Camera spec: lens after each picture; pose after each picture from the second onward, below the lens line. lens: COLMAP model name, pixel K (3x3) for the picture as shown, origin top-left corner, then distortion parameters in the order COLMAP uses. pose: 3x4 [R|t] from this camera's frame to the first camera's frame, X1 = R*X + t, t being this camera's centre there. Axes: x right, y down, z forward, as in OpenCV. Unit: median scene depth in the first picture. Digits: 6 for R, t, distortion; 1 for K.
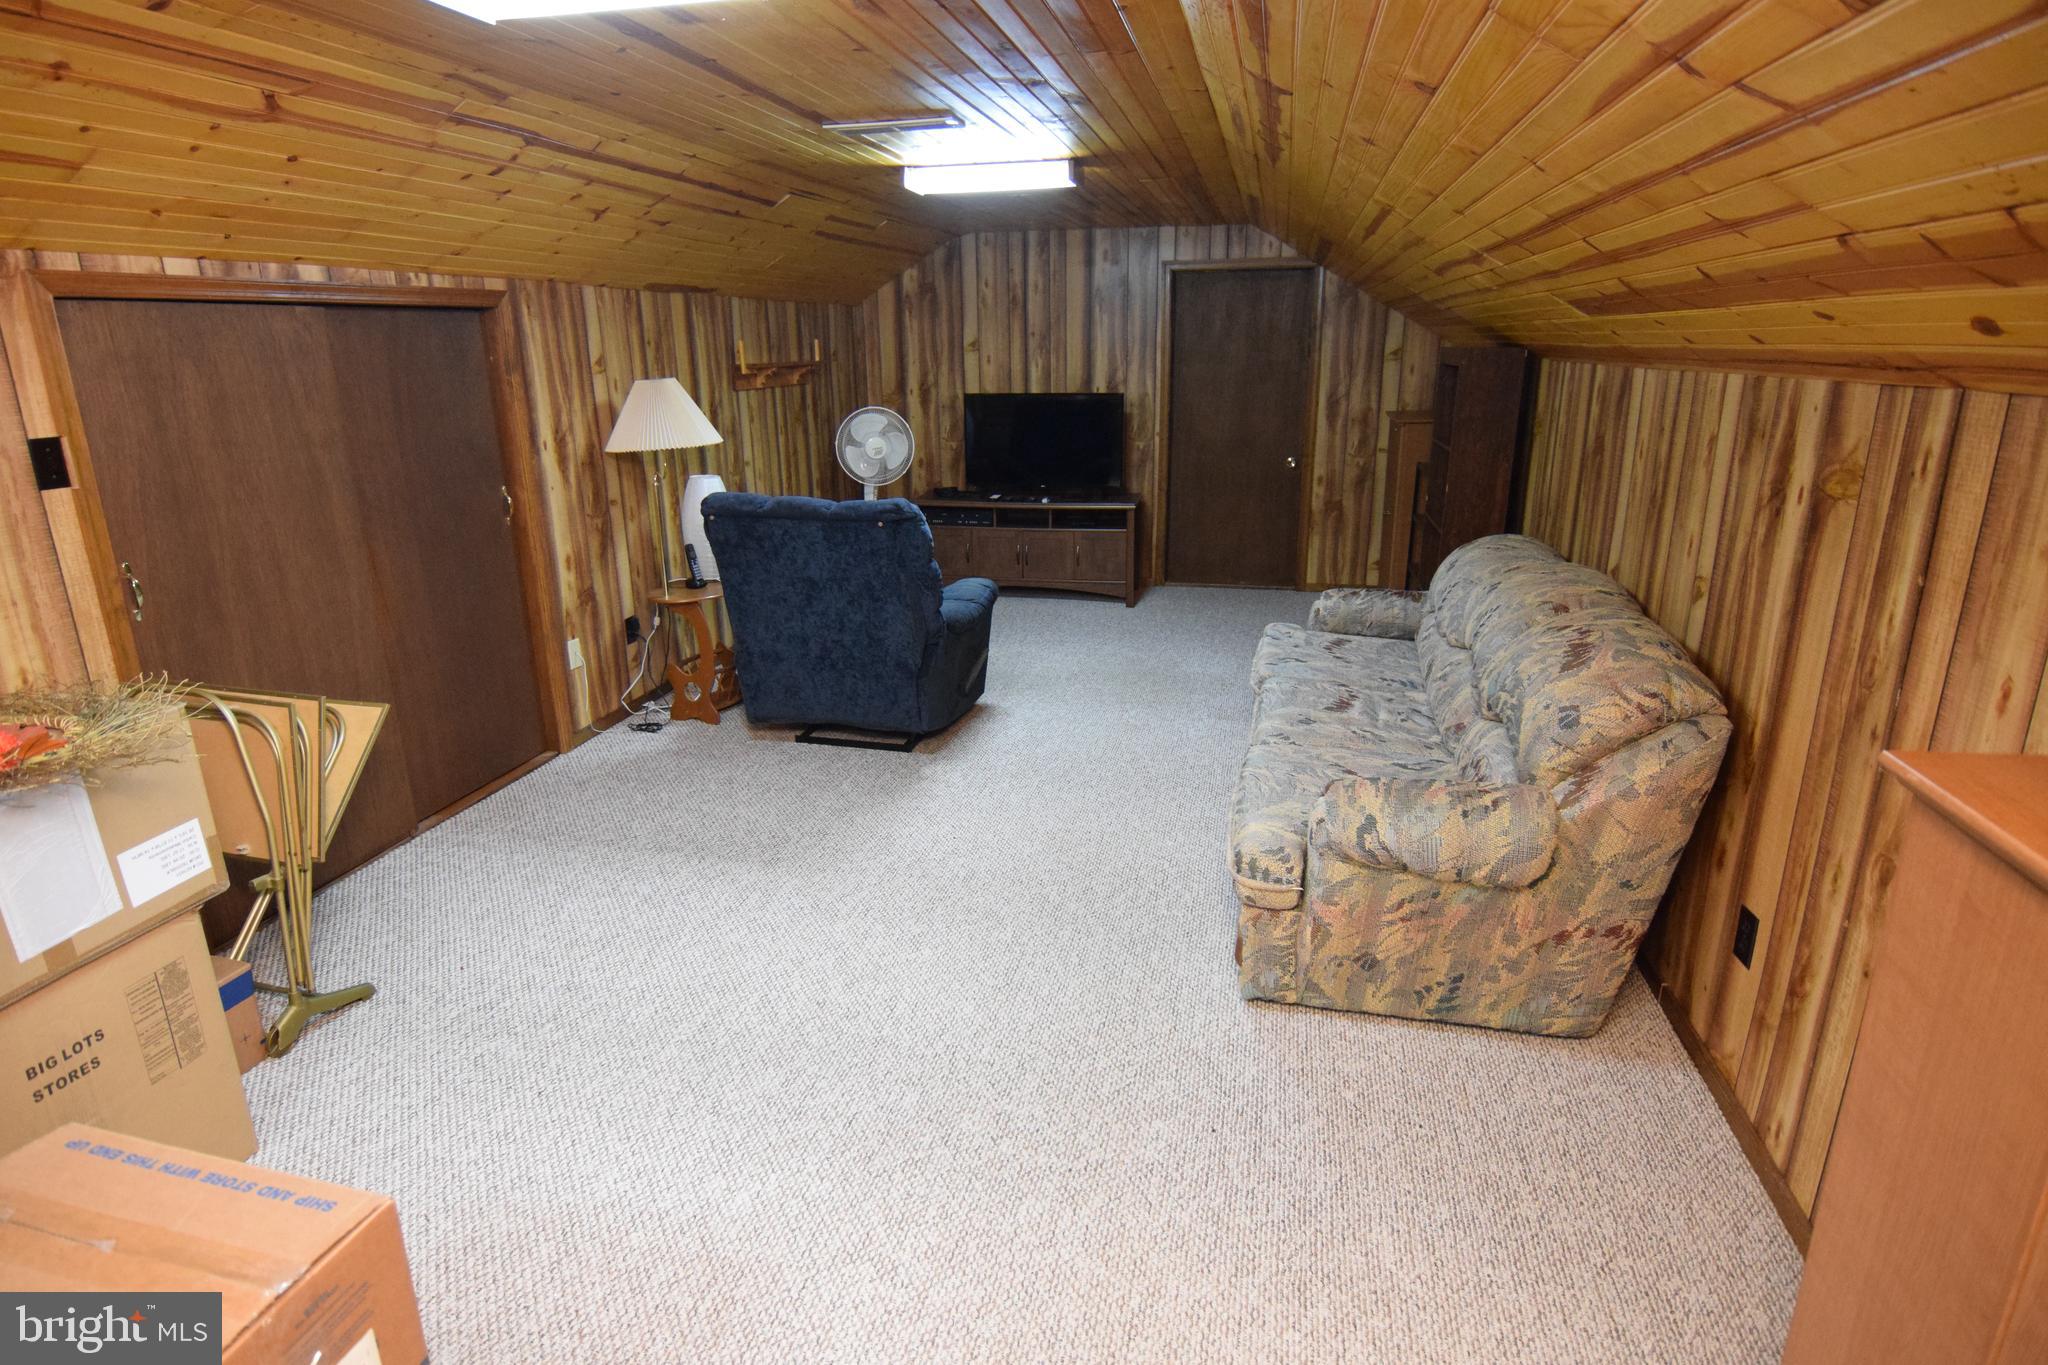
lens RADIAL K [[1086.6, 0, 1018.3], [0, 1086.6, 679.3], [0, 0, 1]] dist [-0.002737, -0.015842]
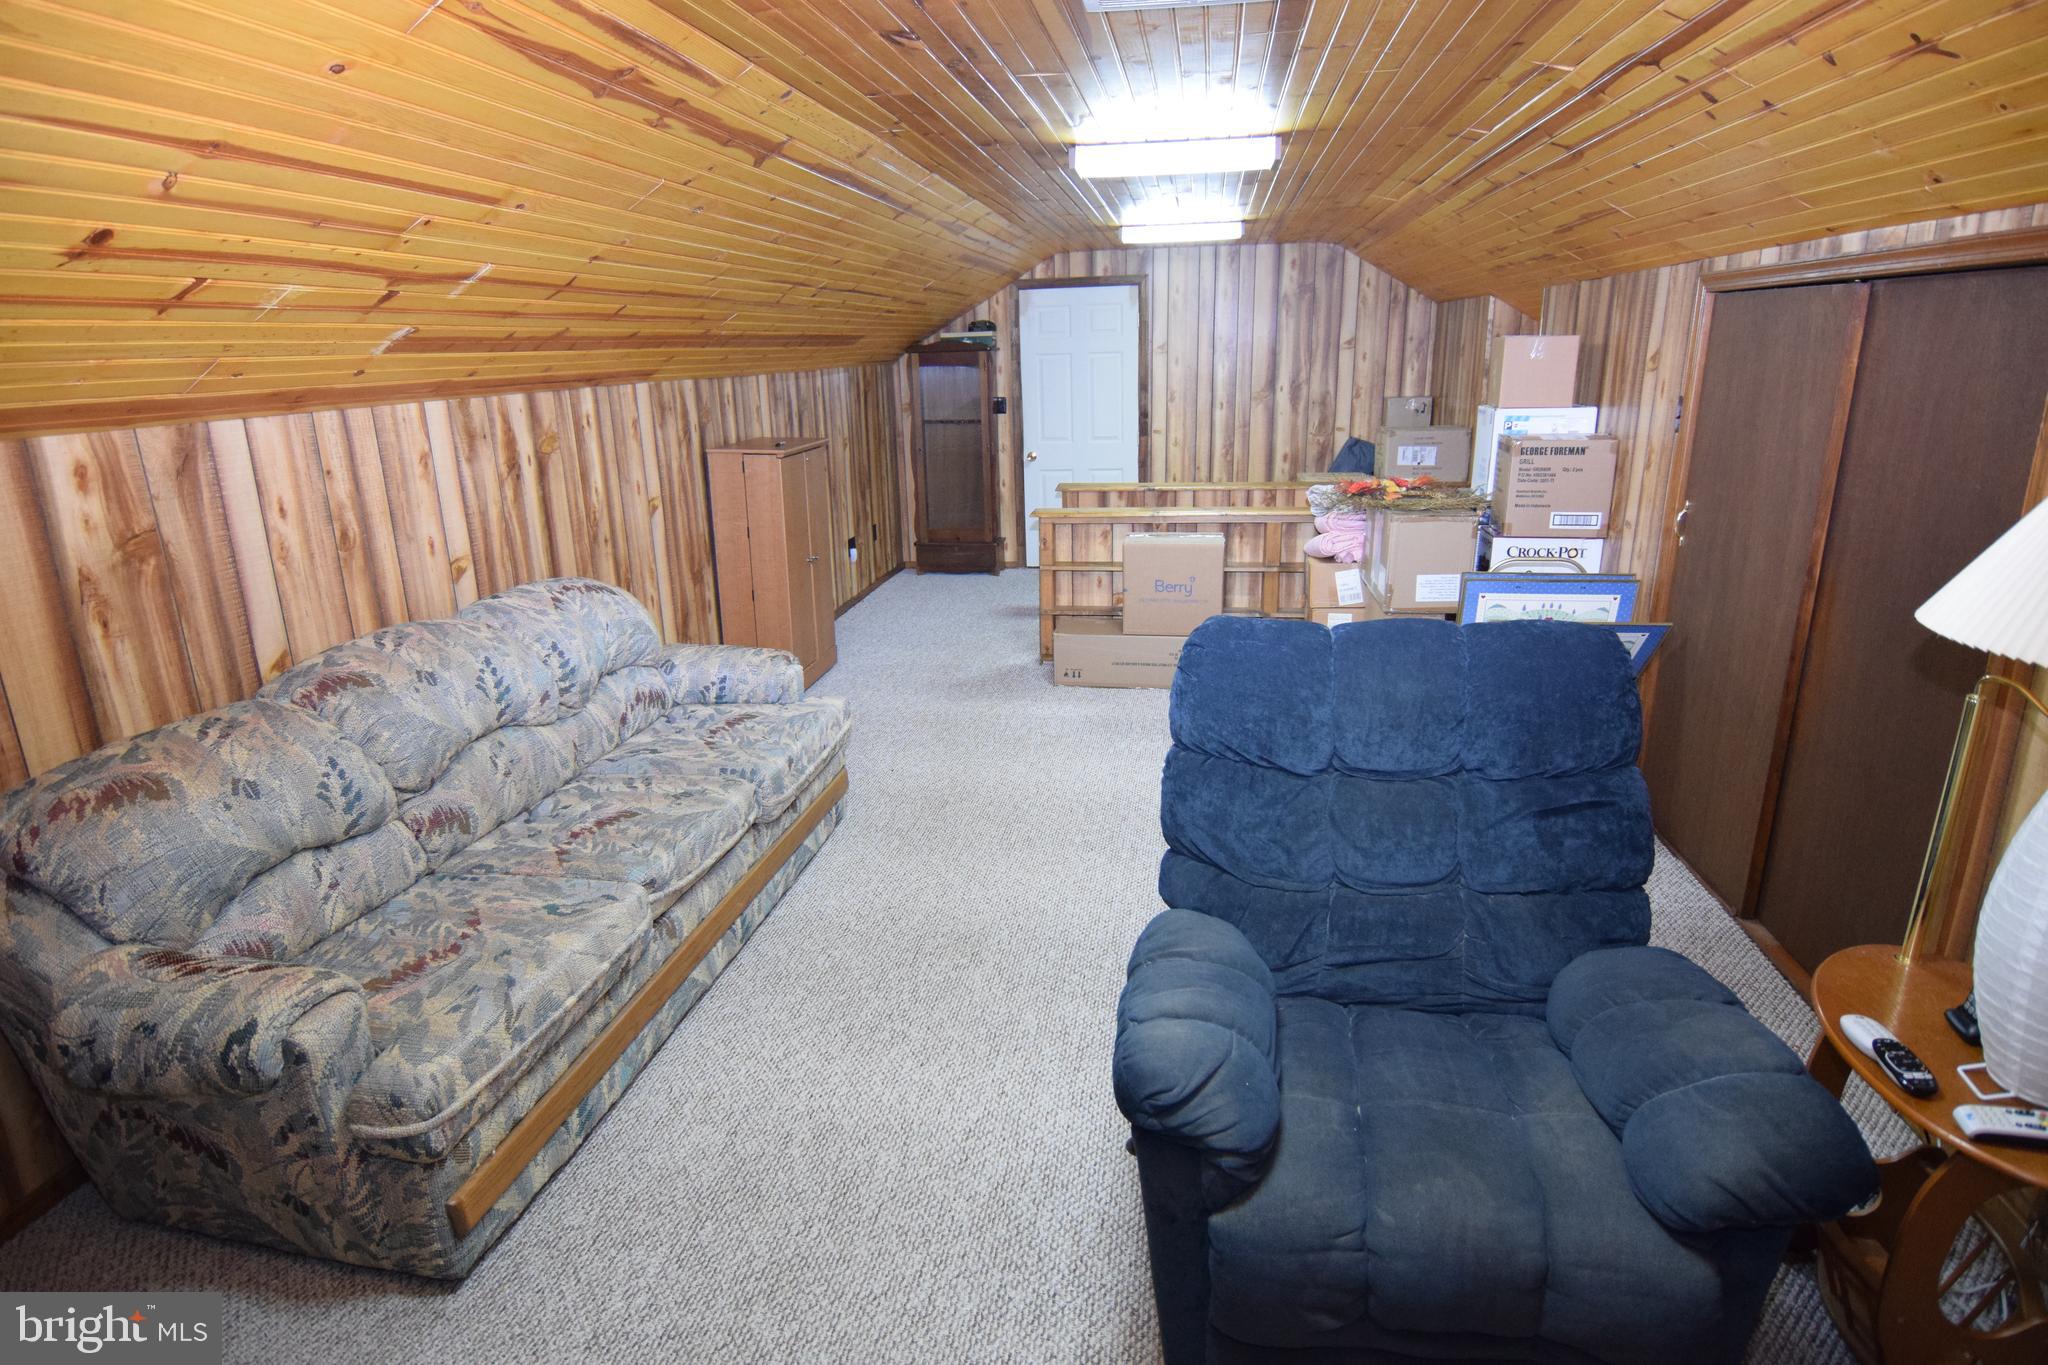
lens RADIAL K [[1086.6, 0, 1020.1], [0, 1086.6, 672.4], [0, 0, 1]] dist [-0.002737, -0.015842]
pose [[-0.997240, 0.053914, -0.051055, 0.031528], [0.016228, 0.829227, 0.558677, -0.553702], [0.072456, 0.556306, -0.827813, 1.755394]]
